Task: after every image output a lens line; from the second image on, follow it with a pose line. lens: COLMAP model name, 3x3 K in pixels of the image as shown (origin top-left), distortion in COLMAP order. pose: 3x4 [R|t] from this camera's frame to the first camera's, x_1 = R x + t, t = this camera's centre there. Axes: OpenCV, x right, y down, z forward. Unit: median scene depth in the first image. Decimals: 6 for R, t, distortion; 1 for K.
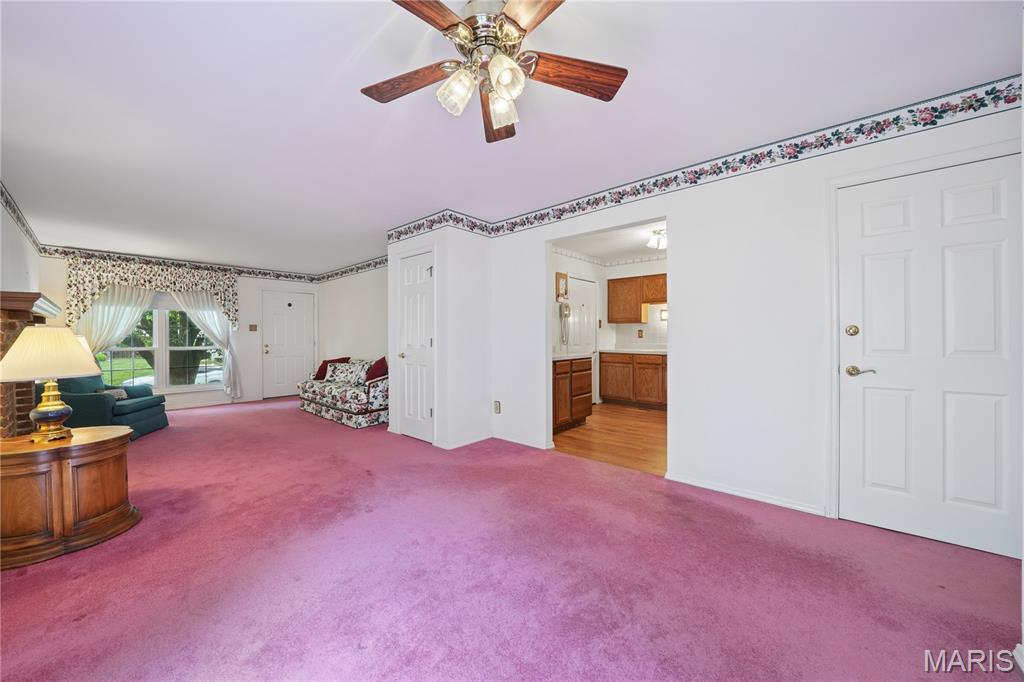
lens RADIAL K [[386.2, 0, 506.3], [0, 386.2, 338.8], [0, 0, 1]] dist [-0.001346, -0.000211]
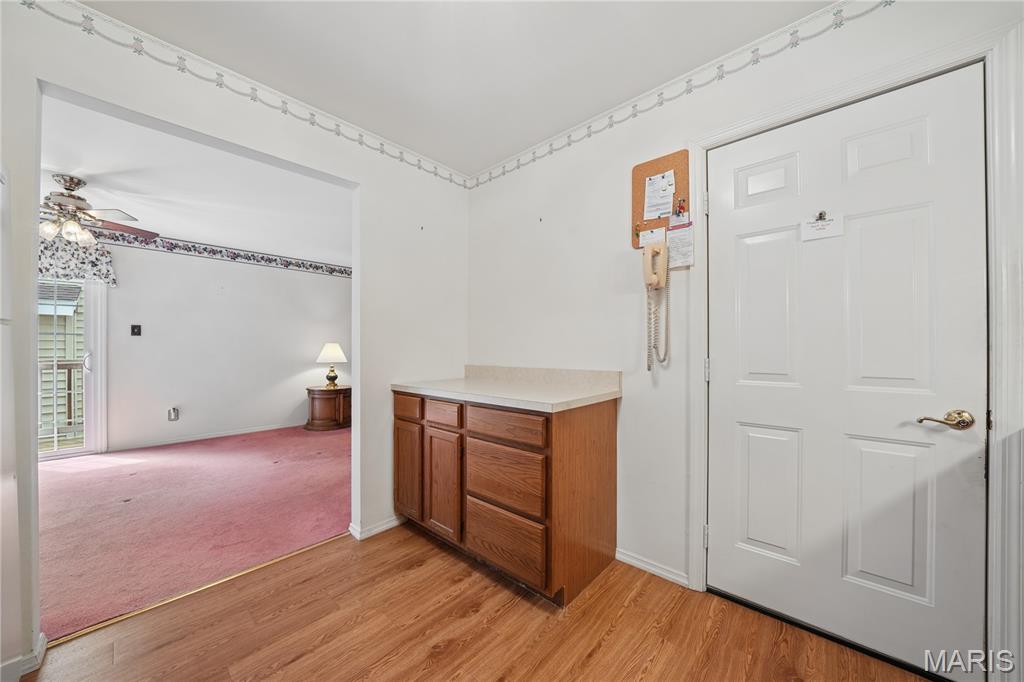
lens RADIAL K [[356.7, 0, 509.5], [0, 356.7, 347.5], [0, 0, 1]] dist [-0.019575, 0.001514]
pose [[0.003967, 0.003991, -0.999984, 0.449406], [-0.004015, 0.999984, 0.003975, -0.004163], [0.999984, 0.003999, 0.003983, 0.857220]]
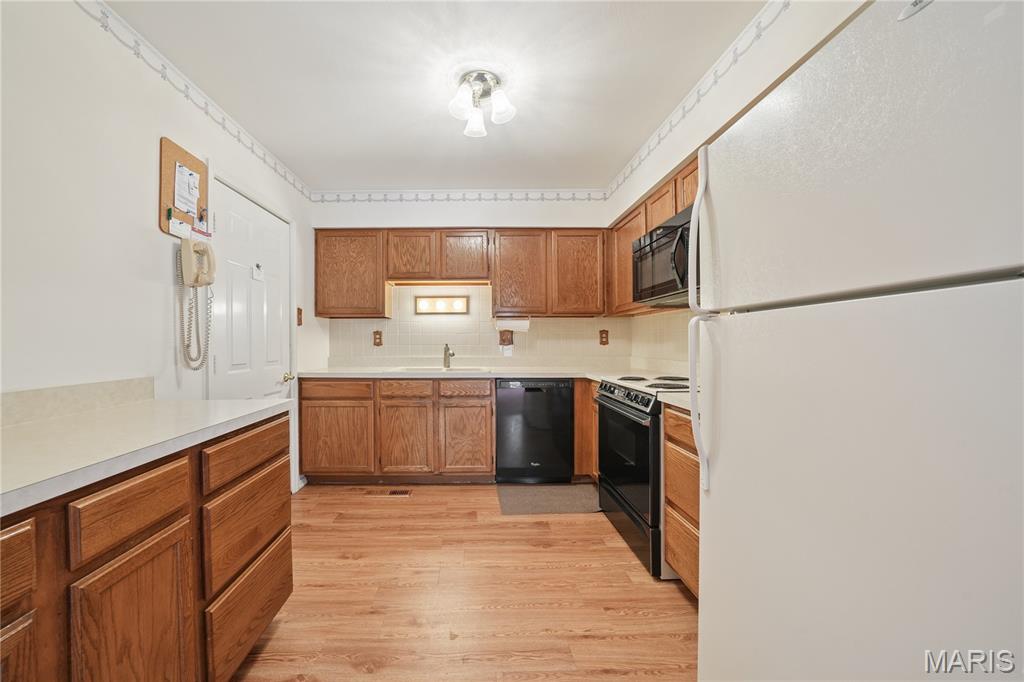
lens RADIAL K [[356.7, 0, 476.2], [0, 356.7, 338.8], [0, 0, 1]] dist [-0.019575, 0.001514]
pose [[0.731737, 0.005436, 0.681566, 0.120561], [0.008624, 0.999814, -0.017233, -0.002704], [-0.681533, 0.018488, 0.731554, 0.608308]]
